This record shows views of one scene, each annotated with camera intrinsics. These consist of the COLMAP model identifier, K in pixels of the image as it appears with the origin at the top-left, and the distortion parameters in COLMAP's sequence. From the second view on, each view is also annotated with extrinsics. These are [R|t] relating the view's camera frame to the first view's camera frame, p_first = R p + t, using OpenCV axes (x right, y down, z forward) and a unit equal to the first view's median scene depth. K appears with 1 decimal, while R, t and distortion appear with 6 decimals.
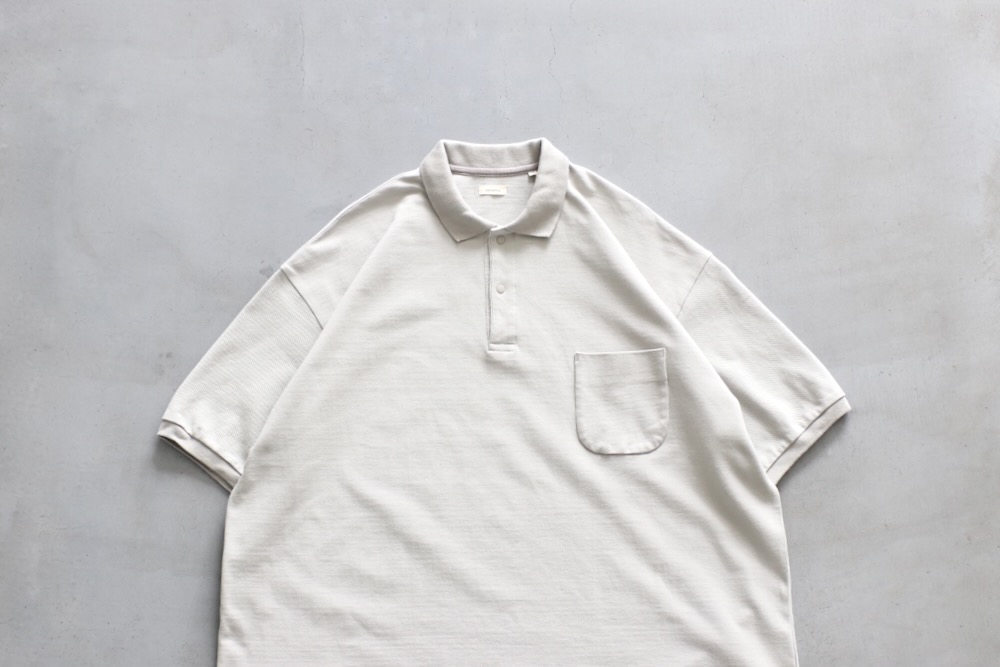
lens RADIAL K [[1535.6, 0, 501.3], [0, 1535.6, 336.2], [0, 0, 1]] dist [-0.048246, 0.000000]
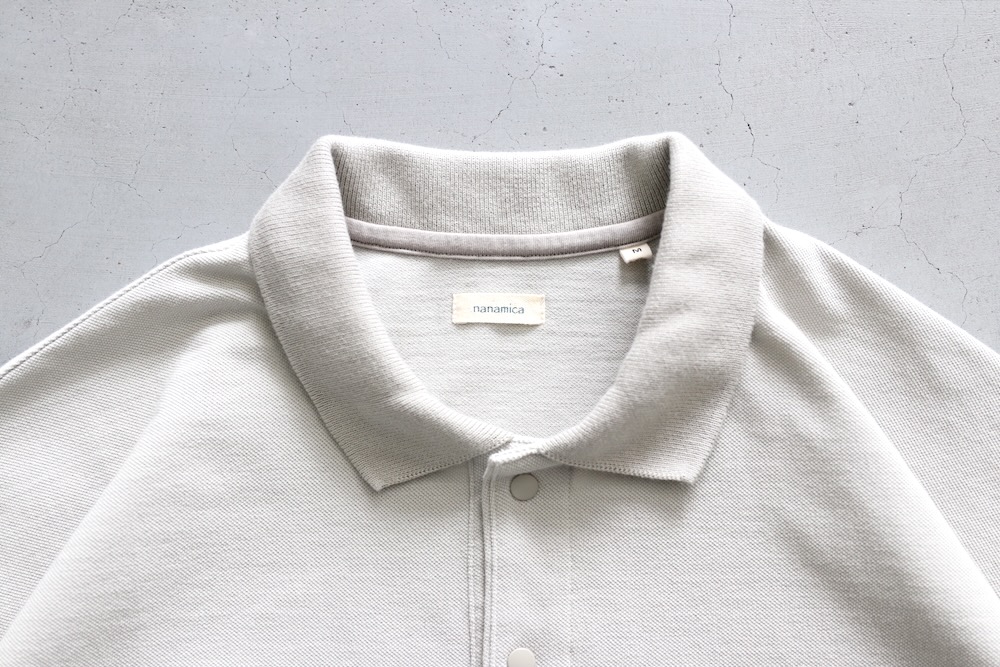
lens RADIAL K [[1503.9, 0, 501.2], [0, 1503.9, 340.1], [0, 0, 1]] dist [-0.104389, 0.000000]
pose [[0.999785, 0.013786, -0.015496, -0.000685], [-0.013252, 0.999331, 0.034075, -0.100412], [0.015956, -0.033862, 0.999299, 0.721980]]
